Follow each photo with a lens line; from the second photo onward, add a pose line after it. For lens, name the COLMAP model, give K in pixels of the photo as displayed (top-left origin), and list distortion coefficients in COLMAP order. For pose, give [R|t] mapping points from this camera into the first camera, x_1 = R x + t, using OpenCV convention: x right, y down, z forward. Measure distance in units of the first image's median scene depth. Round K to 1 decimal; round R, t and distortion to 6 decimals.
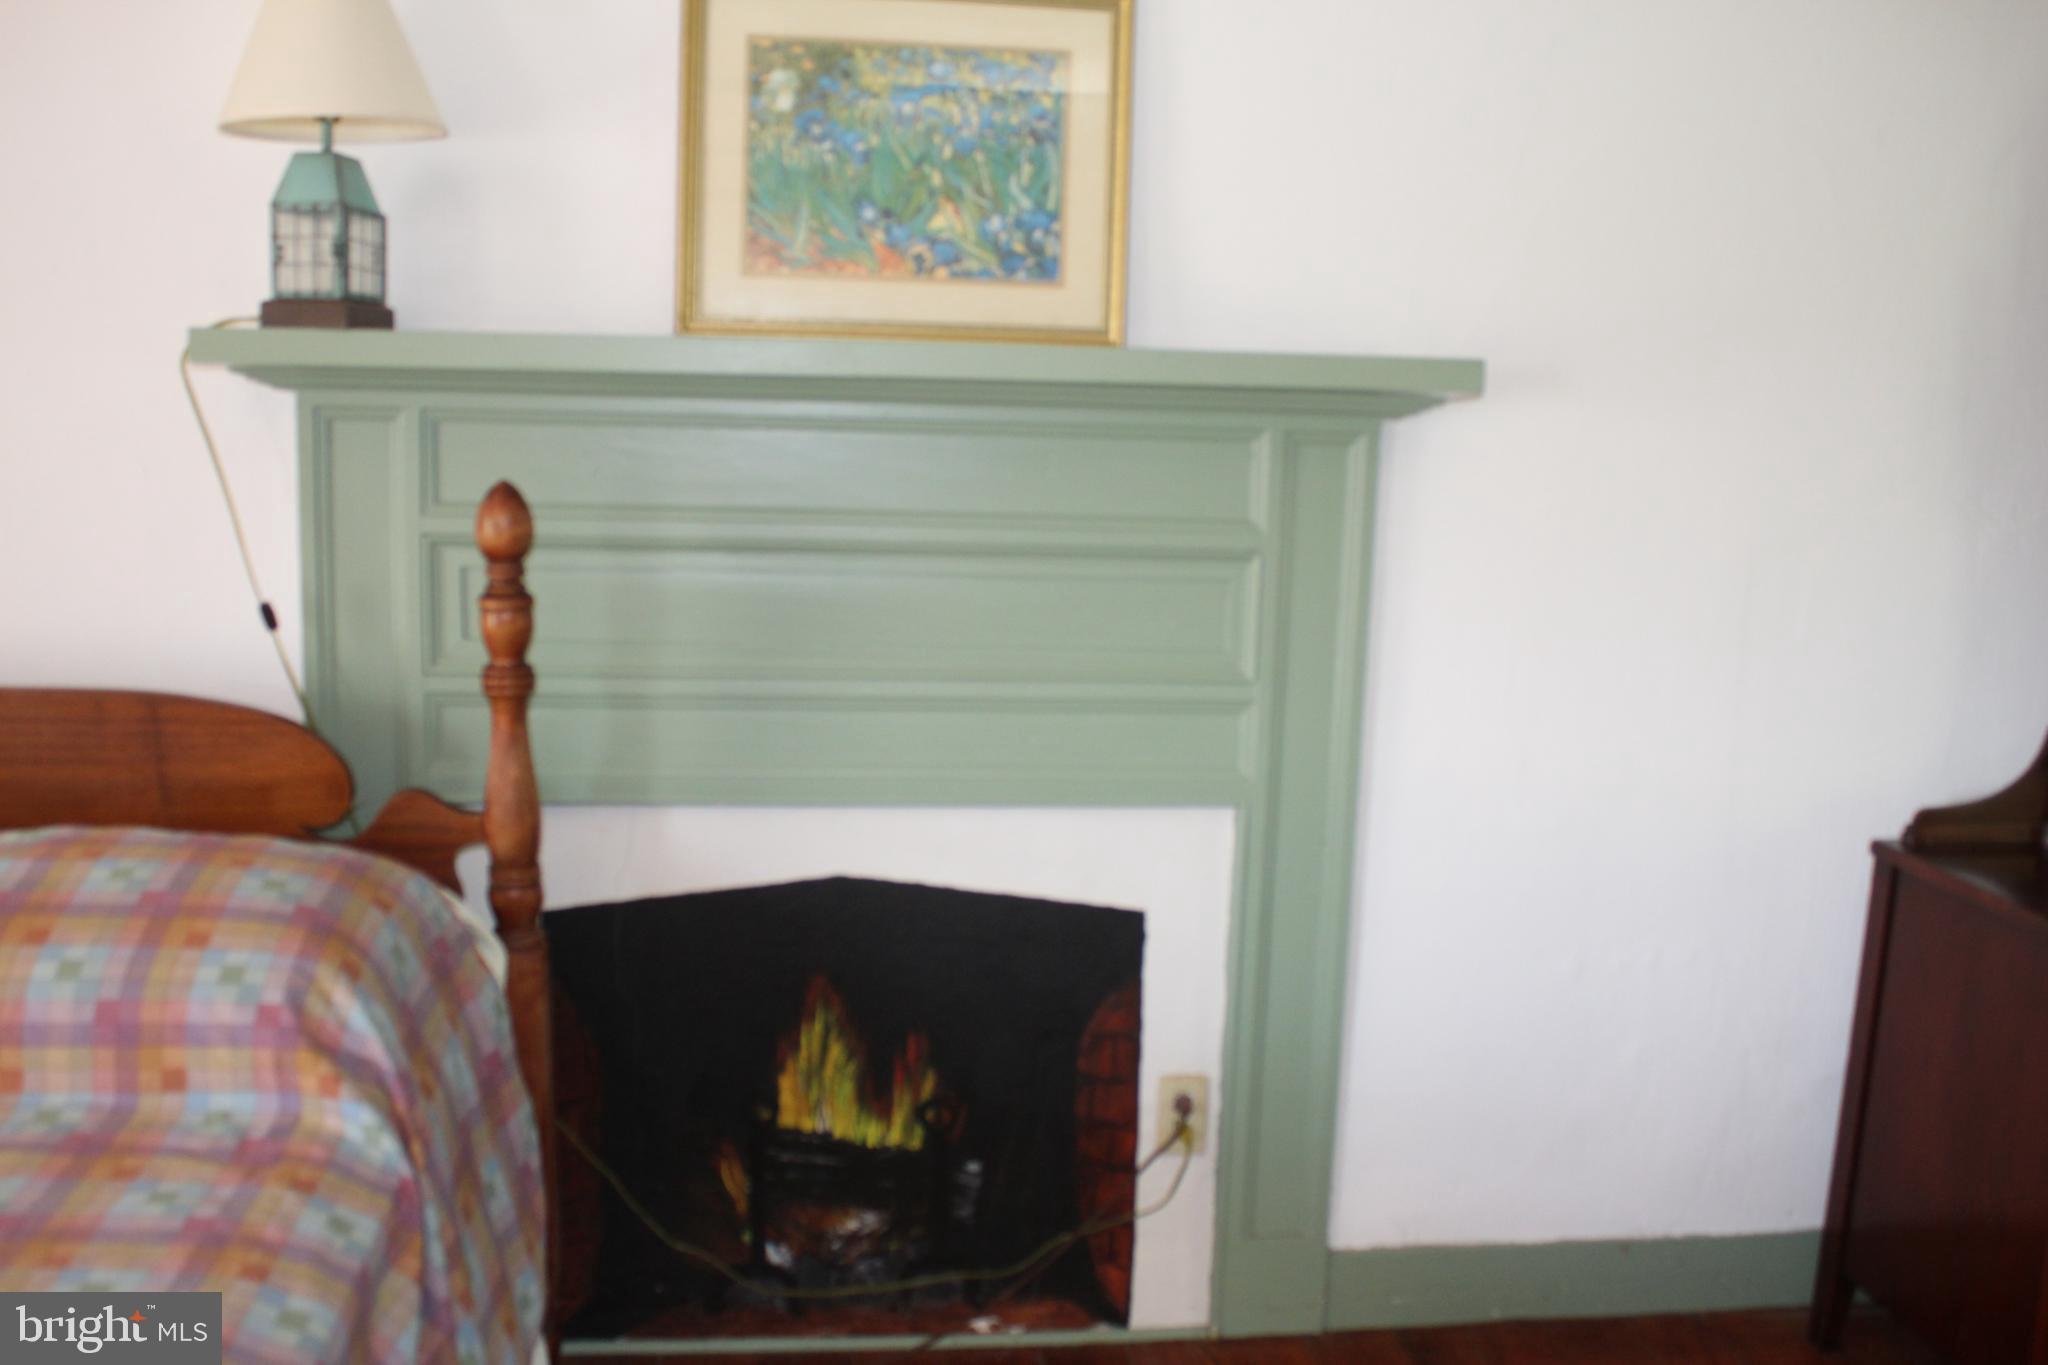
lens RADIAL K [[1728.7, 0, 1019.1], [0, 1728.7, 670.4], [0, 0, 1]] dist [-0.161495, 0.144658]
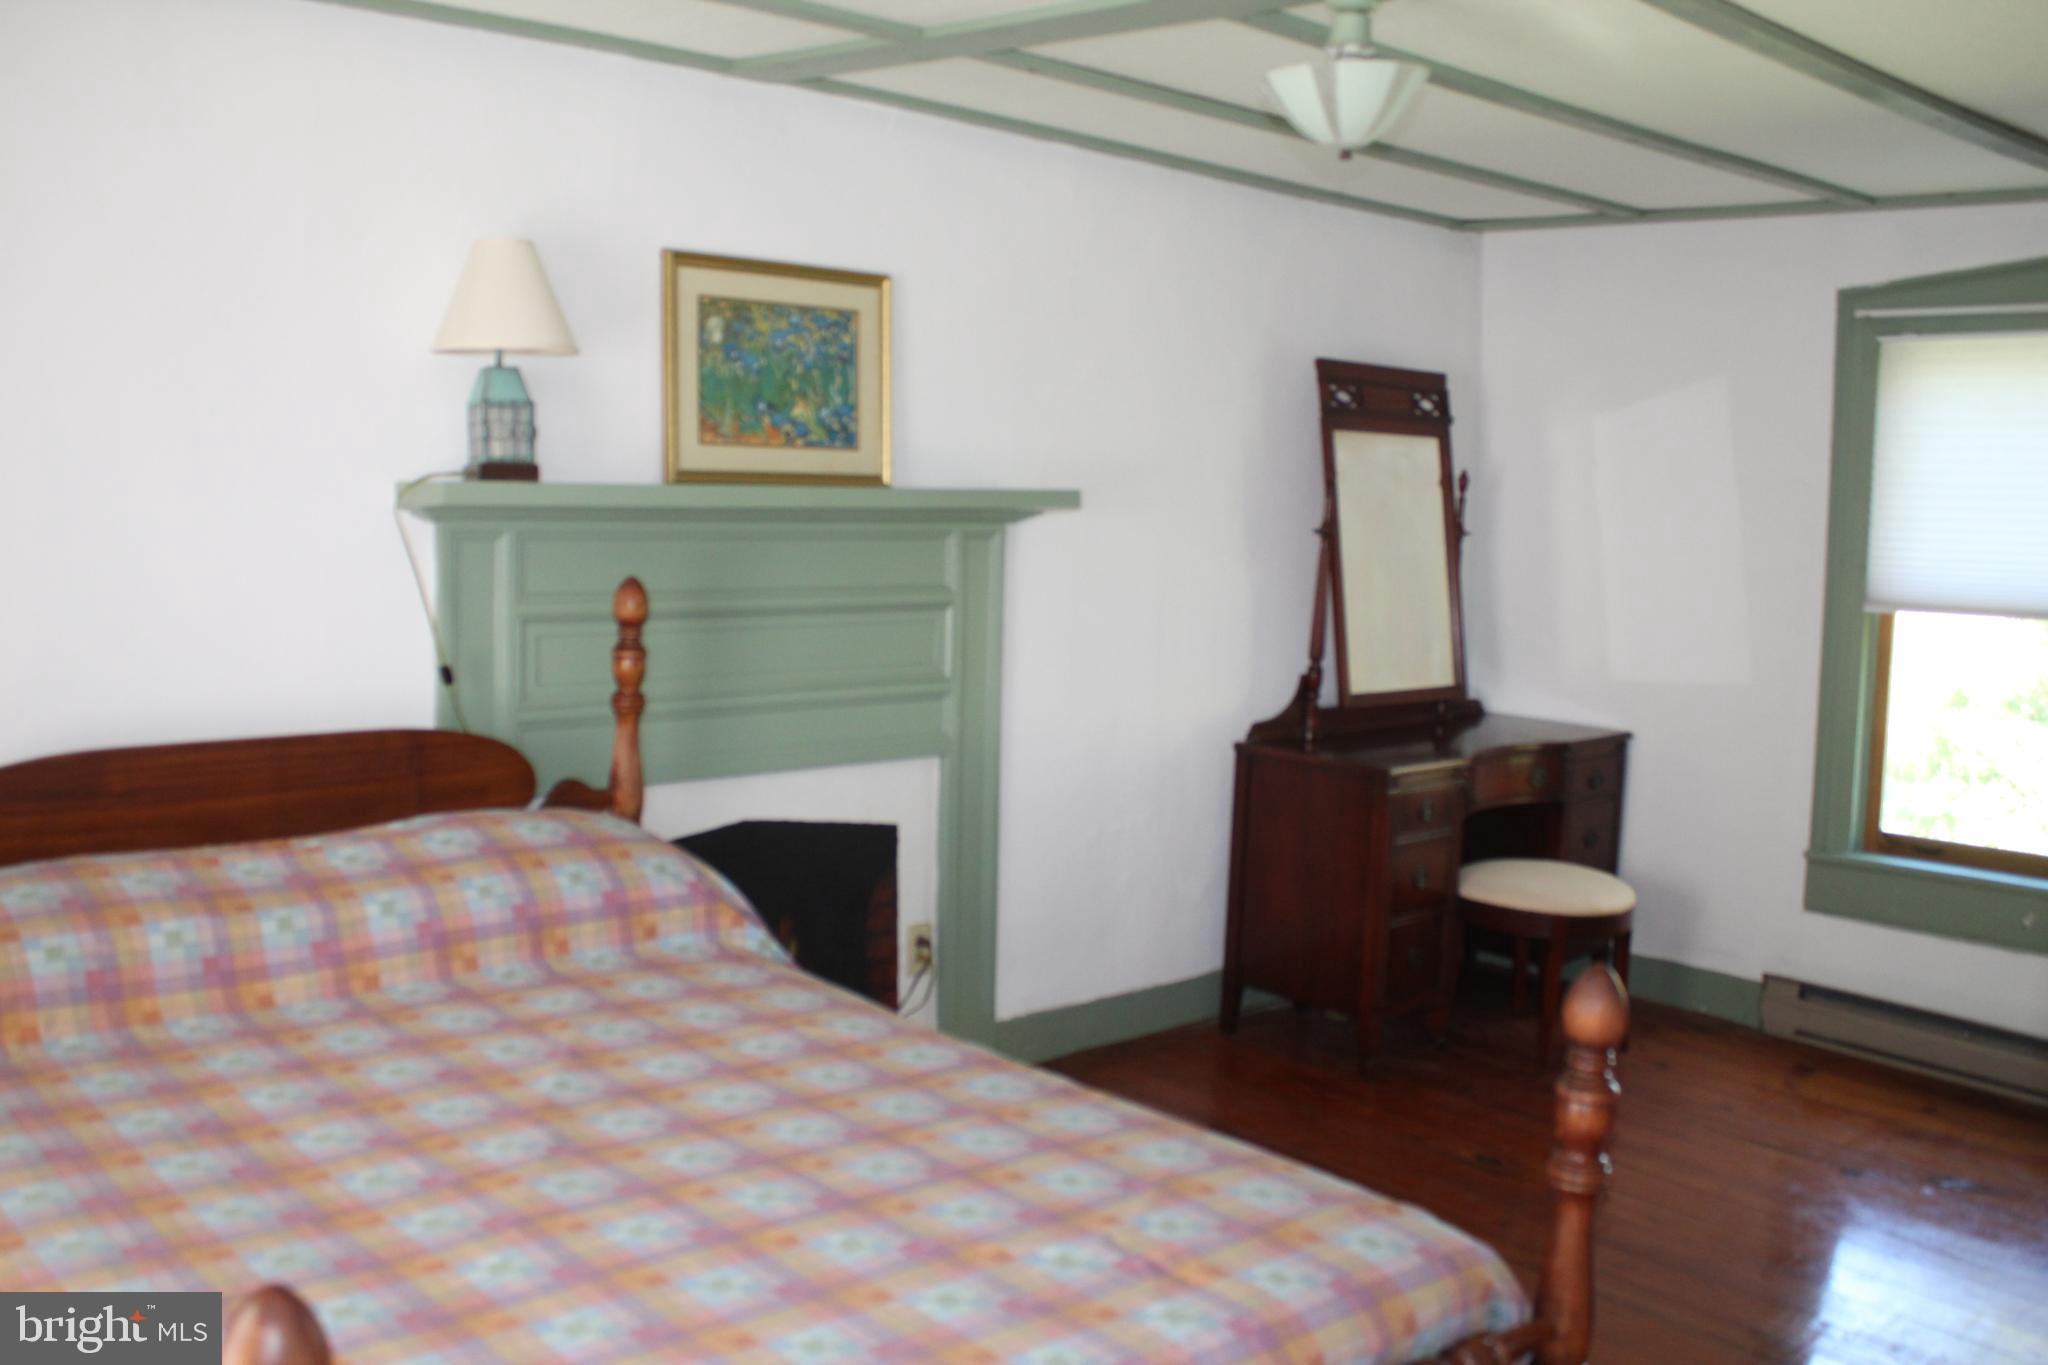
lens RADIAL K [[1728.7, 0, 1019.1], [0, 1728.7, 670.4], [0, 0, 1]] dist [-0.161495, 0.144658]
pose [[0.820427, -0.068898, 0.567586, -0.832808], [0.089971, 0.995902, -0.009159, 0.021057], [-0.564629, 0.058580, 0.823263, -0.473495]]
